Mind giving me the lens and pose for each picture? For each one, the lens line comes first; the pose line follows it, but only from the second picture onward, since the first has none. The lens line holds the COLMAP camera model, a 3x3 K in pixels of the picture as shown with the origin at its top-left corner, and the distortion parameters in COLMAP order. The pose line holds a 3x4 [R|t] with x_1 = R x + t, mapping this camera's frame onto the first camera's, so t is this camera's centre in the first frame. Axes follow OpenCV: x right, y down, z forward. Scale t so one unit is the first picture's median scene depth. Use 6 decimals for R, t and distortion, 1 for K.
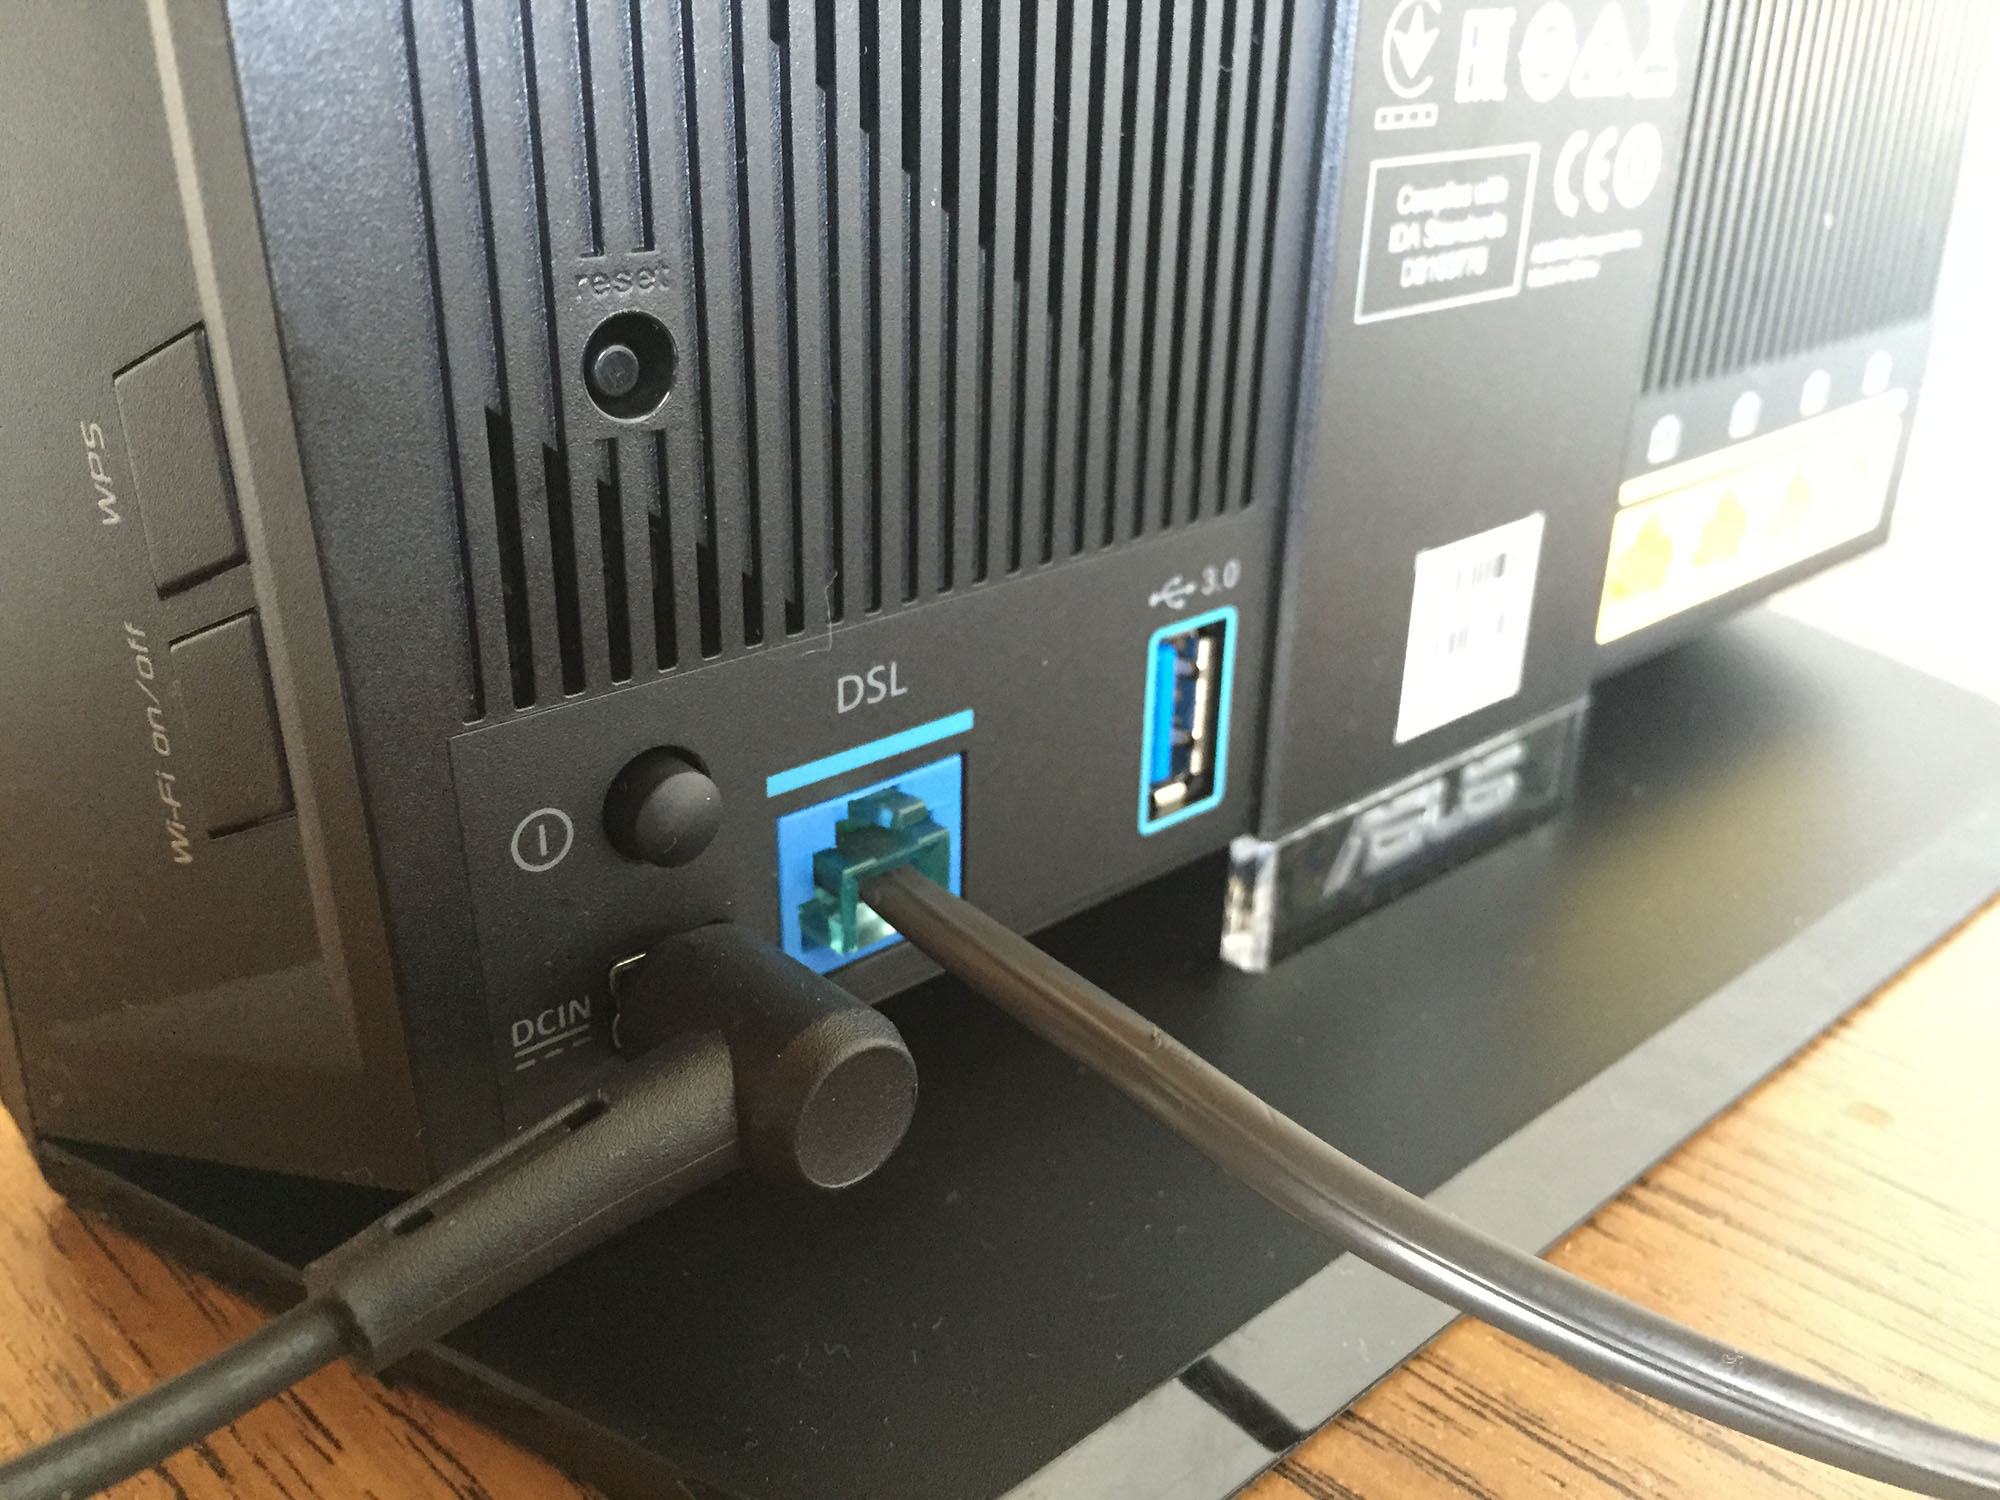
lens RADIAL K [[1820.1, 0, 995.9], [0, 1820.1, 750.2], [0, 0, 1]] dist [0.058867, -0.264956]
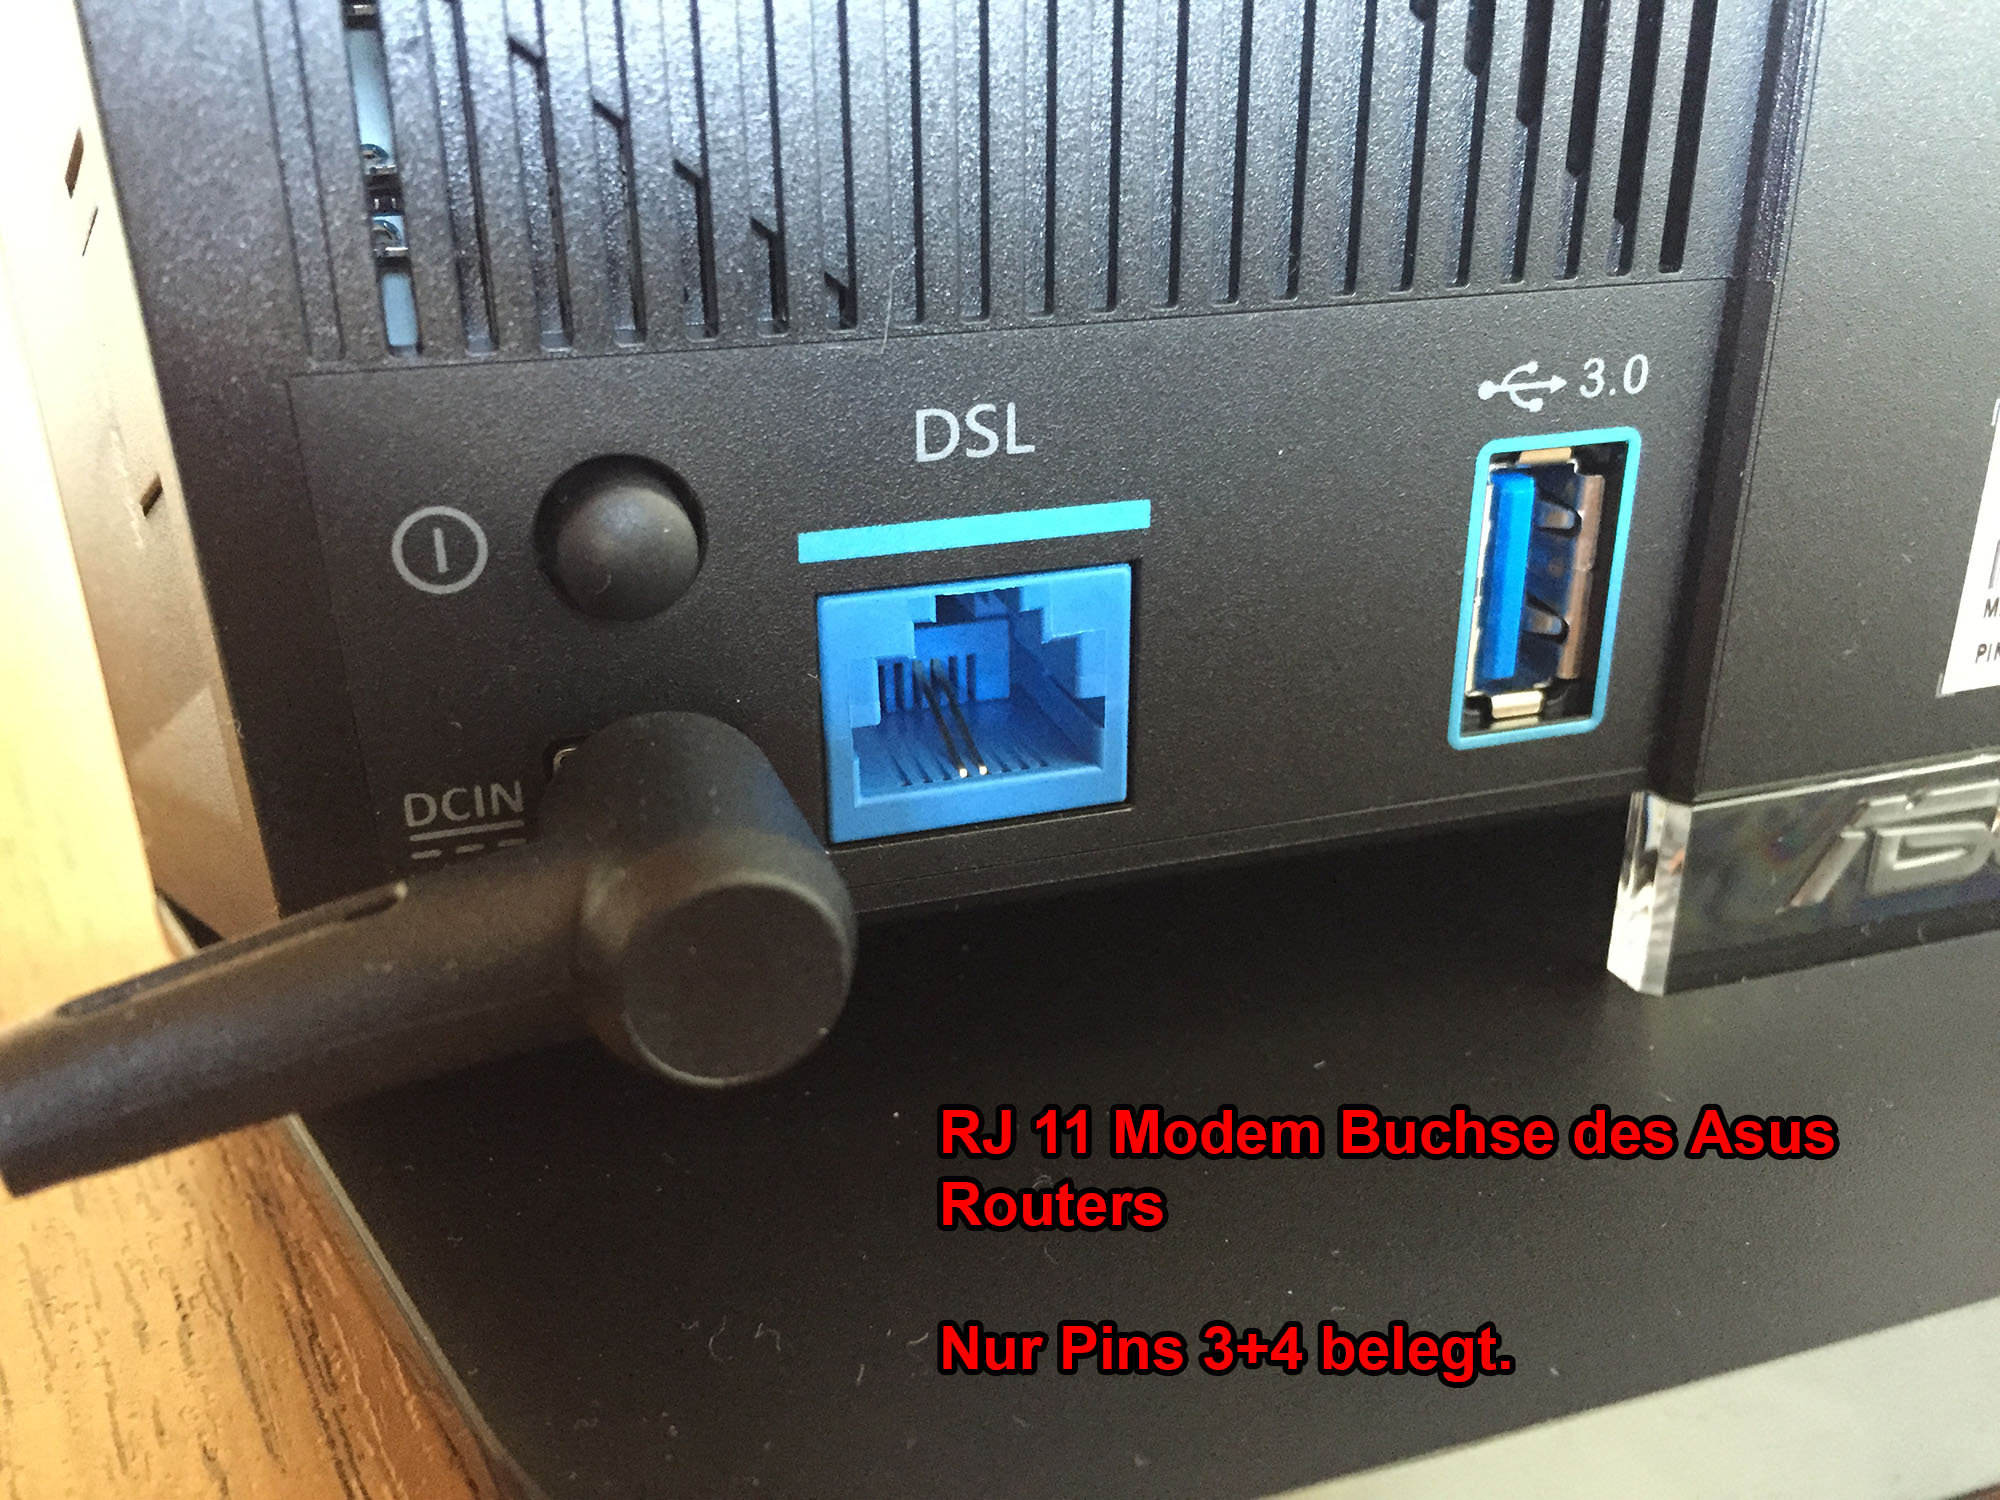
lens RADIAL K [[1820.1, 0, 995.9], [0, 1820.1, 750.2], [0, 0, 1]] dist [0.058867, -0.264956]
pose [[0.903260, 0.138424, -0.406153, 0.229982], [-0.148240, 0.988924, 0.007364, 0.075882], [0.402674, 0.053556, 0.913775, 0.338871]]
